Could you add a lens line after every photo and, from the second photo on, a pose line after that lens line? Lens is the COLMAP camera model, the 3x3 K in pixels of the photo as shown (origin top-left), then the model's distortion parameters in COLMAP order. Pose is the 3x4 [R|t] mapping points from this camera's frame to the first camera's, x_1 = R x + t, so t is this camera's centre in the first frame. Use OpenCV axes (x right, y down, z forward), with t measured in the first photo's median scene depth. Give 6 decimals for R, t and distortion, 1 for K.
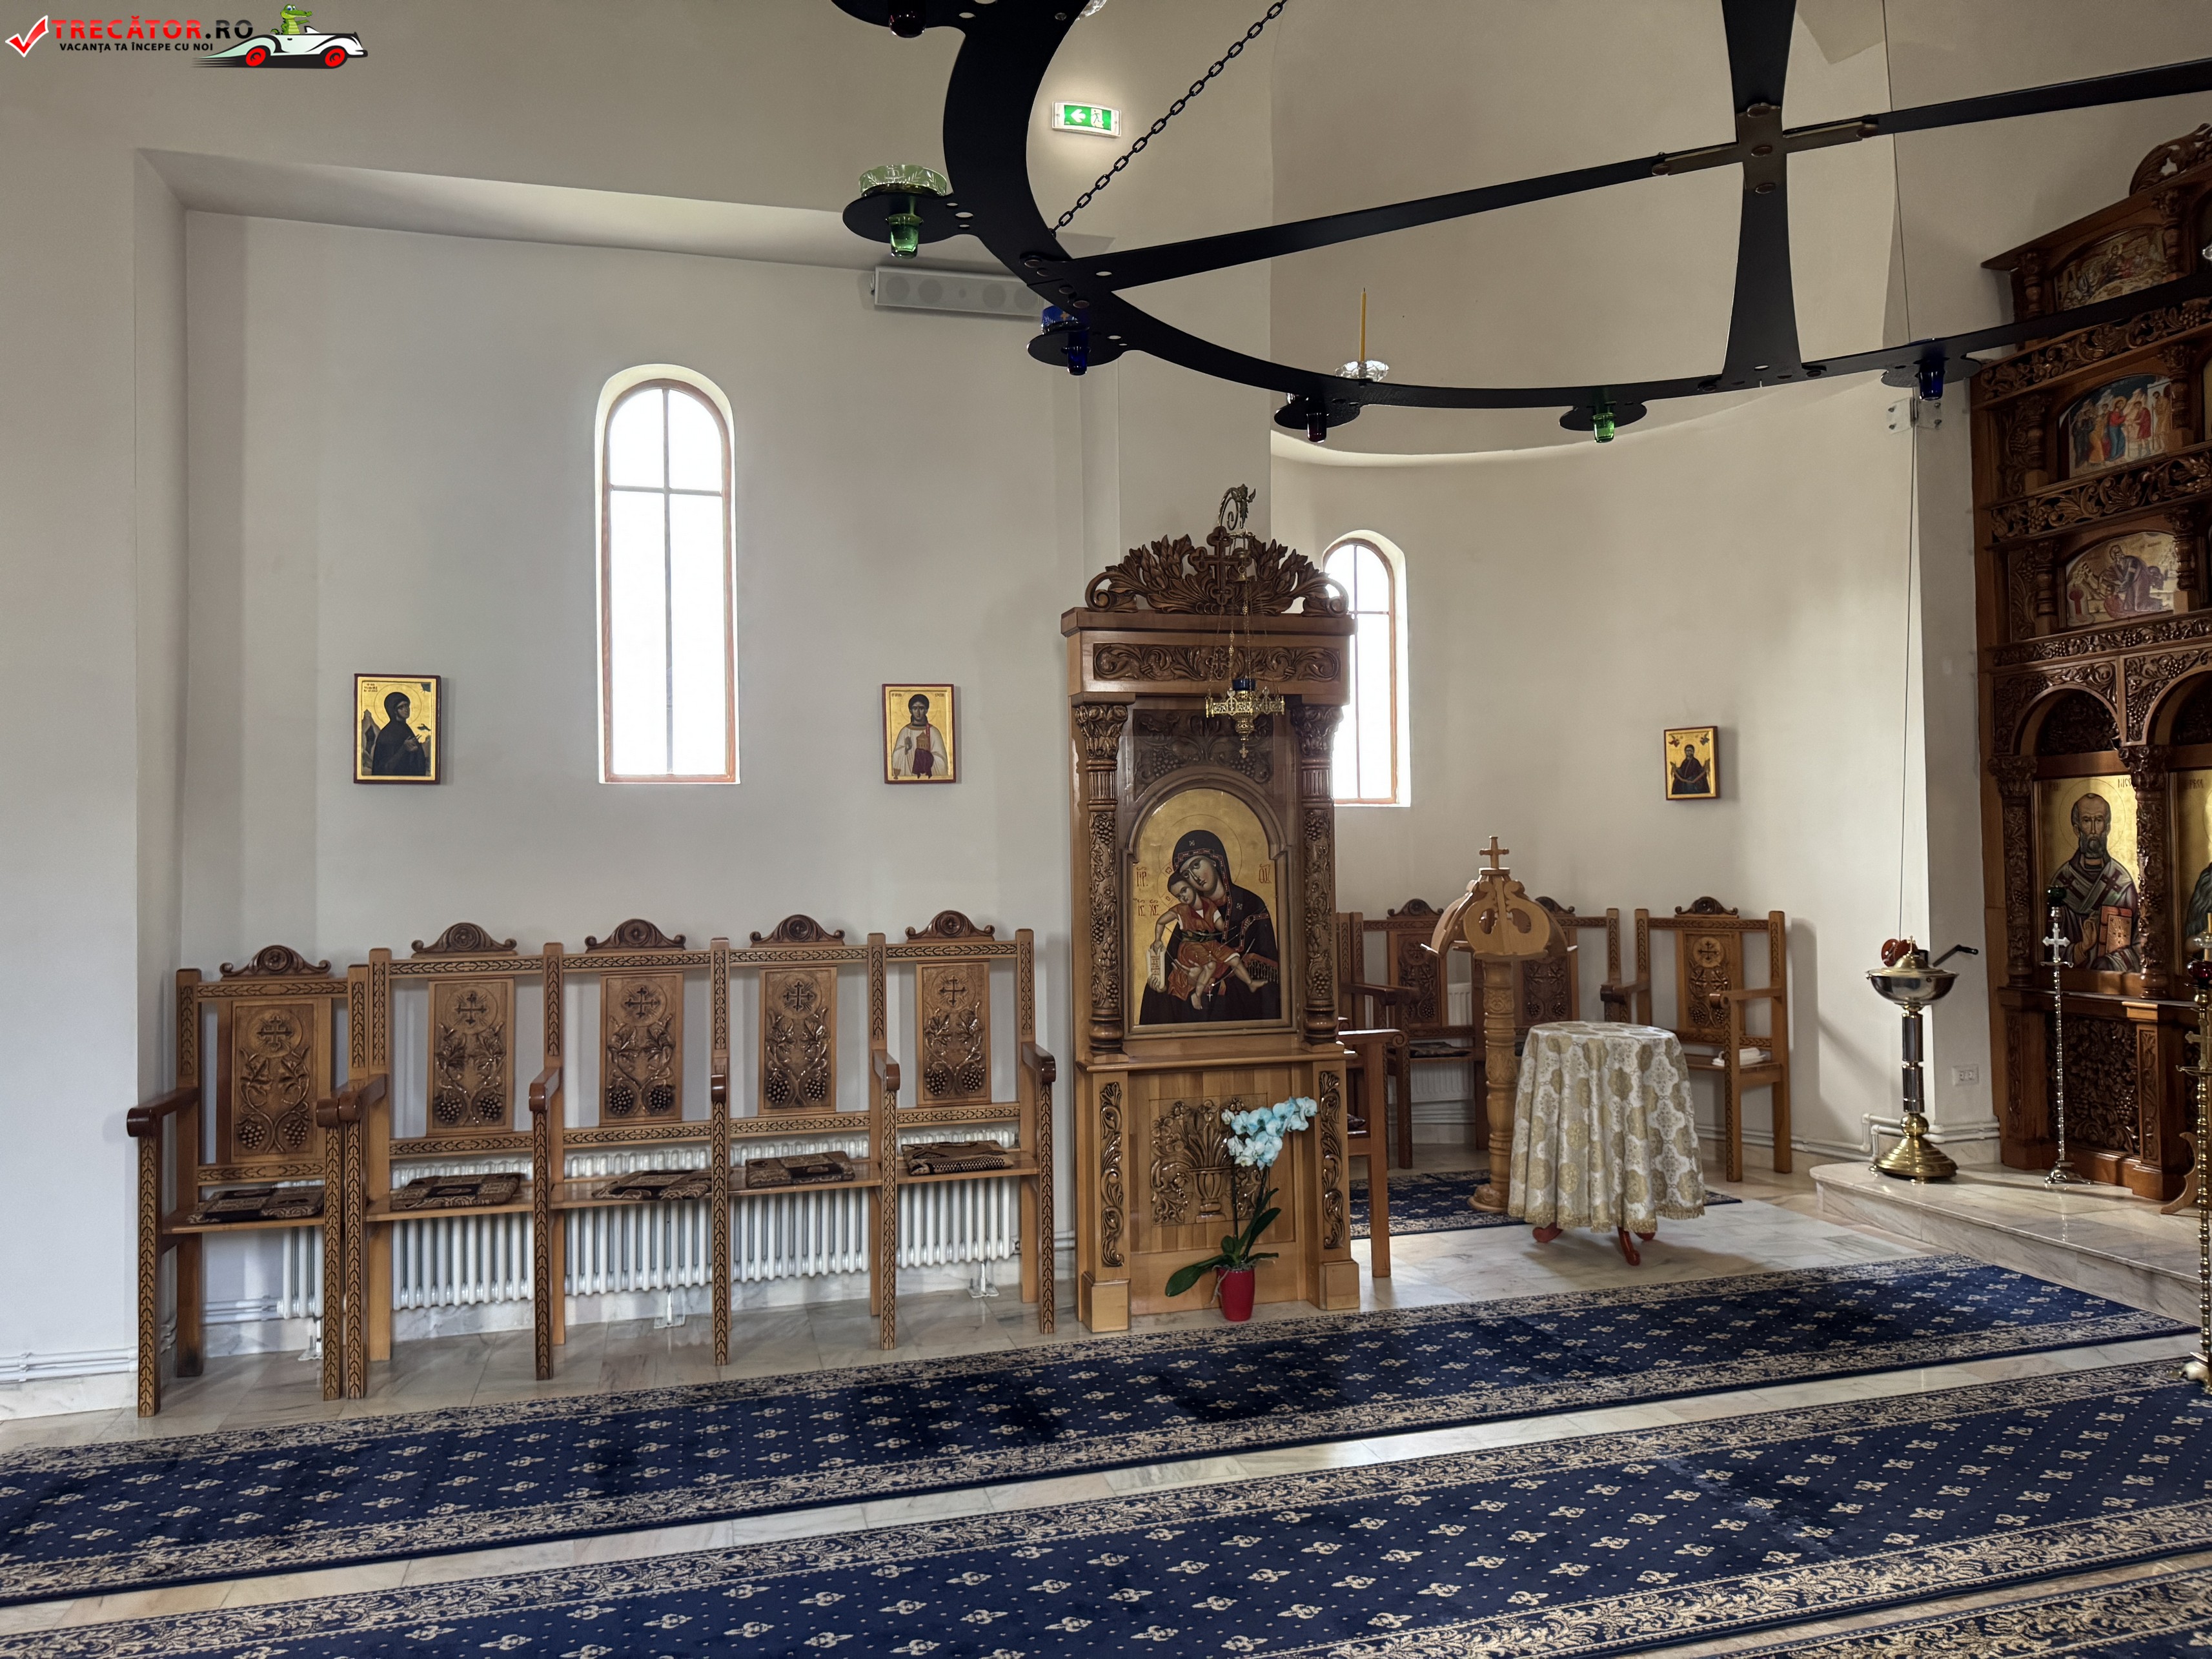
lens RADIAL K [[1573.7, 0, 1110.5], [0, 1573.7, 821.6], [0, 0, 1]] dist [0.007152, 0.004063]
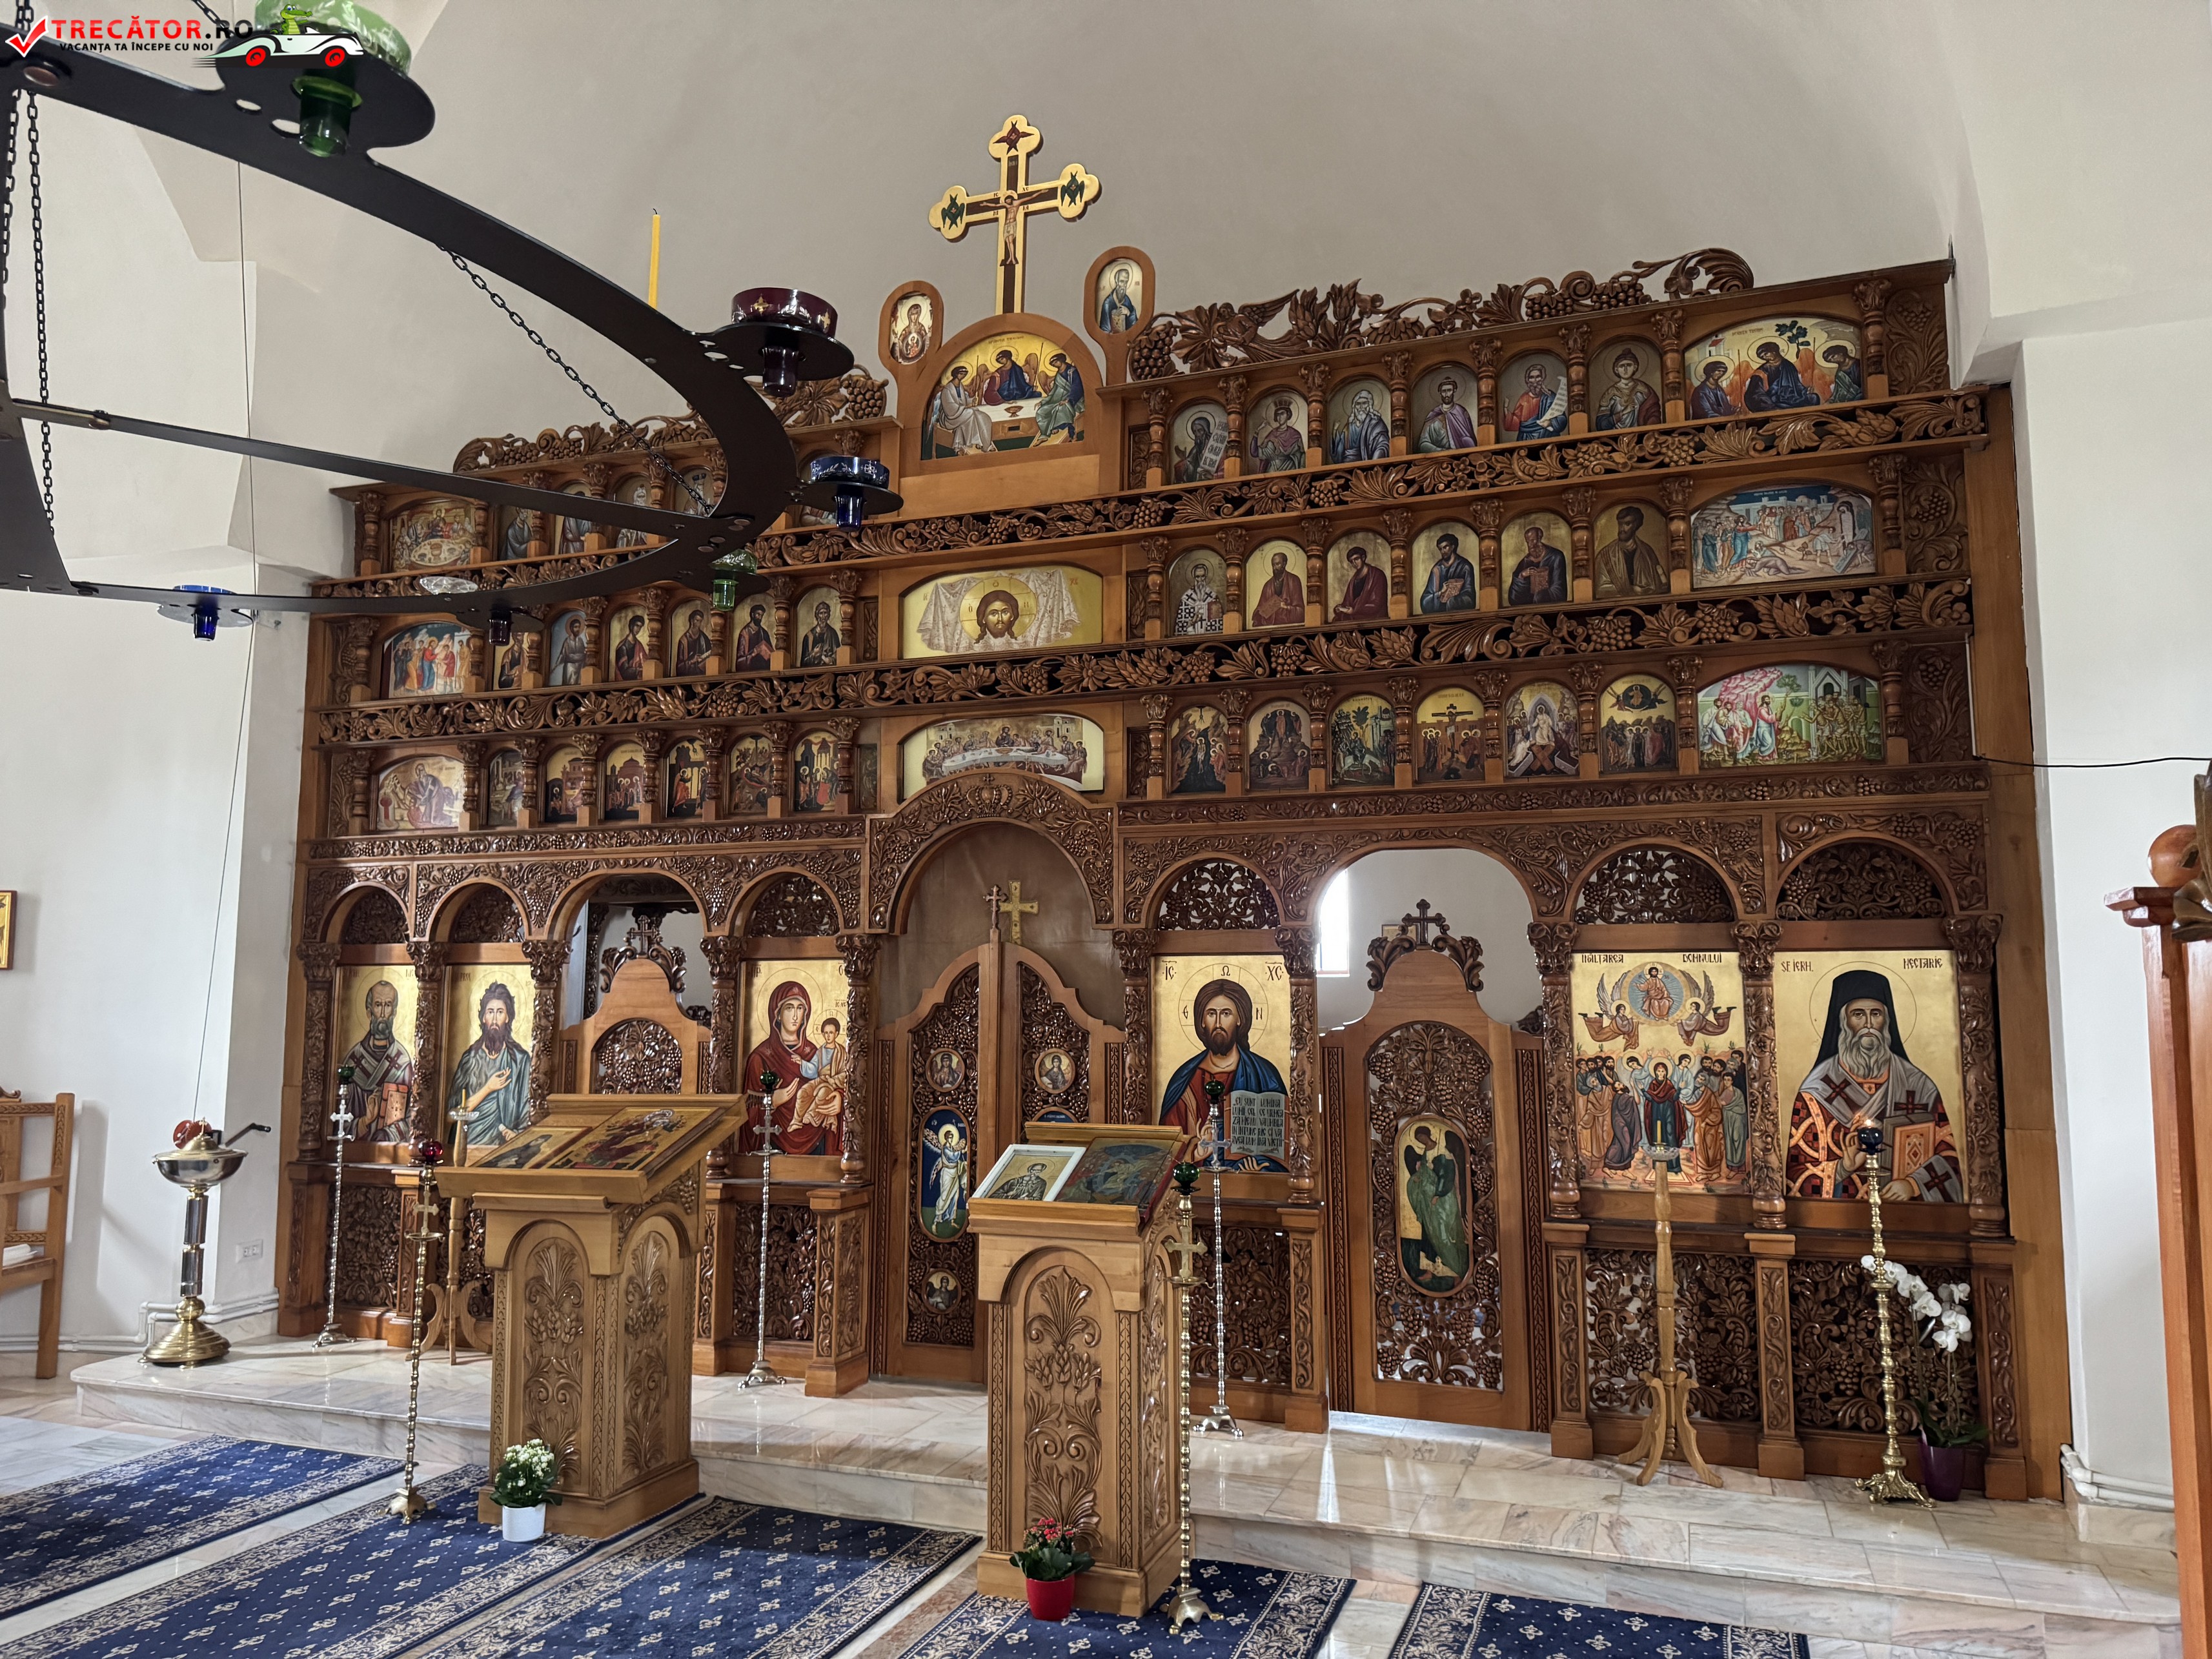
lens RADIAL K [[1556.9, 0, 1109.8], [0, 1556.9, 830.0], [0, 0, 1]] dist [0.087733, -0.118889]
pose [[0.584515, 0.100880, 0.805087, 0.014562], [-0.031101, 0.994297, -0.102009, -0.028684], [-0.810787, 0.034587, 0.584319, -0.077419]]
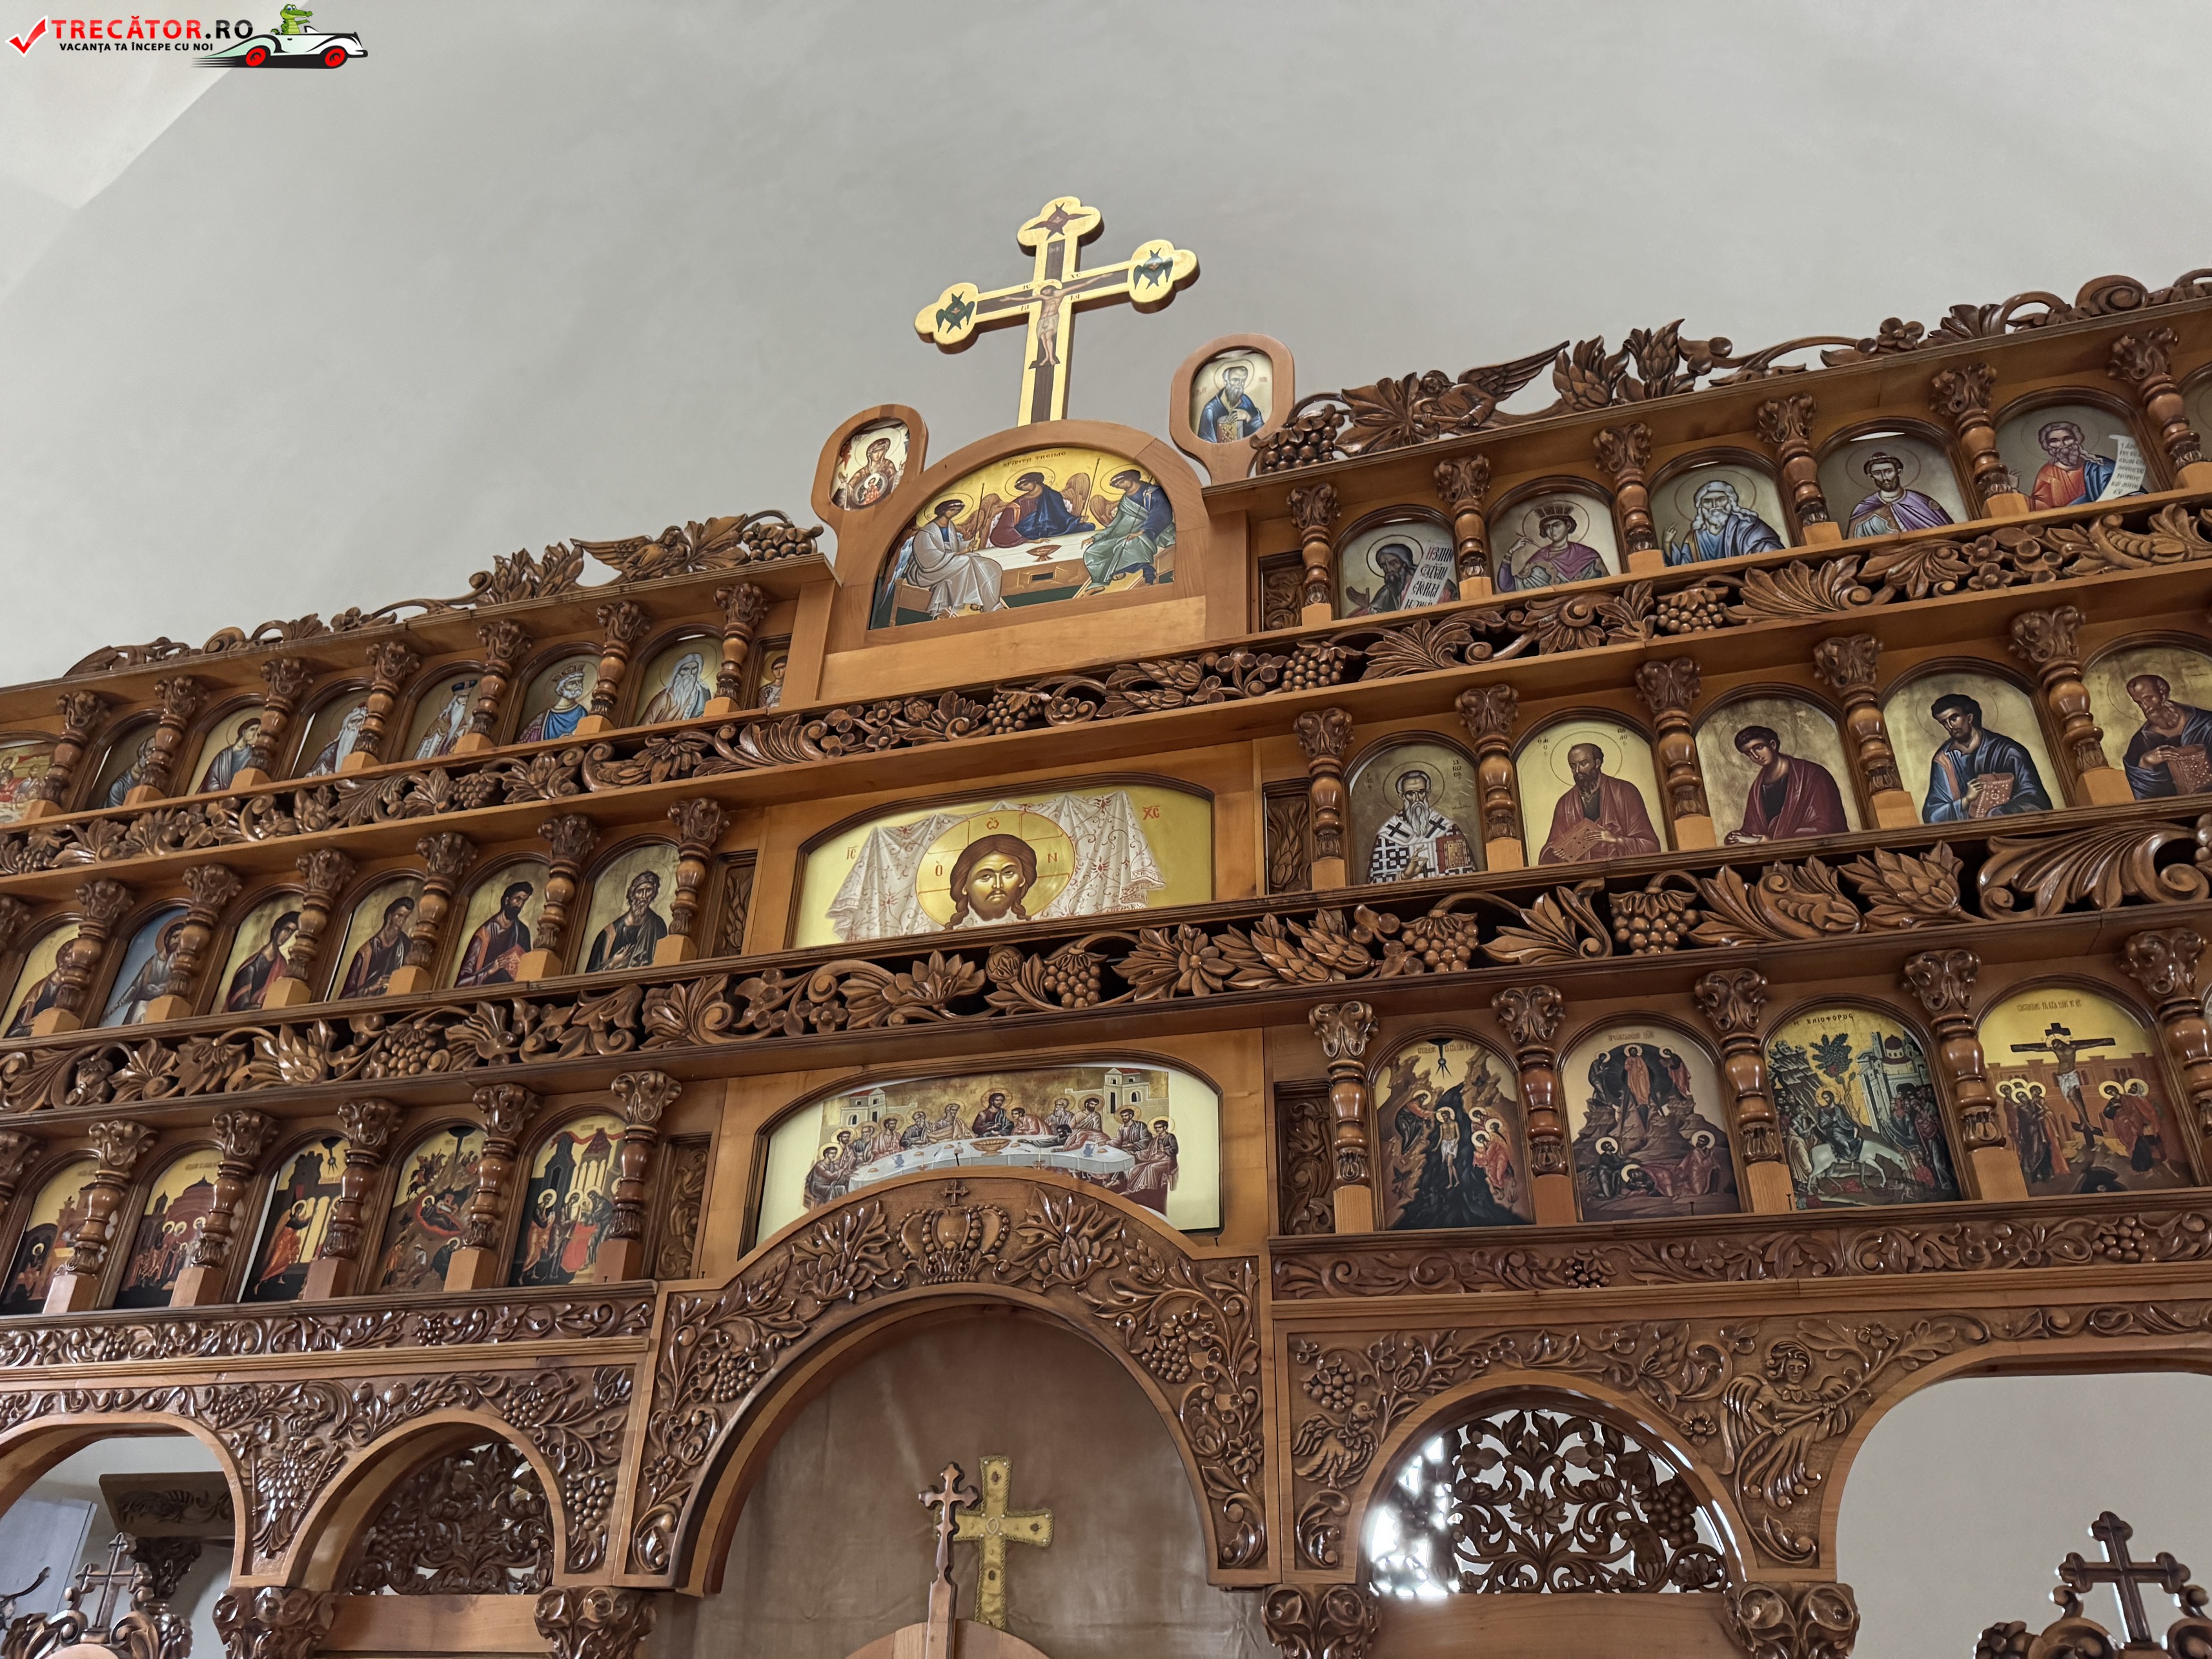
lens RADIAL K [[1589.9, 0, 1108.6], [0, 1589.9, 796.1], [0, 0, 1]] dist [0.070838, -0.096569]
pose [[0.530621, 0.463733, 0.709502, 0.443933], [-0.056120, 0.854447, -0.516498, -0.026885], [-0.845749, 0.234248, 0.479412, 0.309616]]
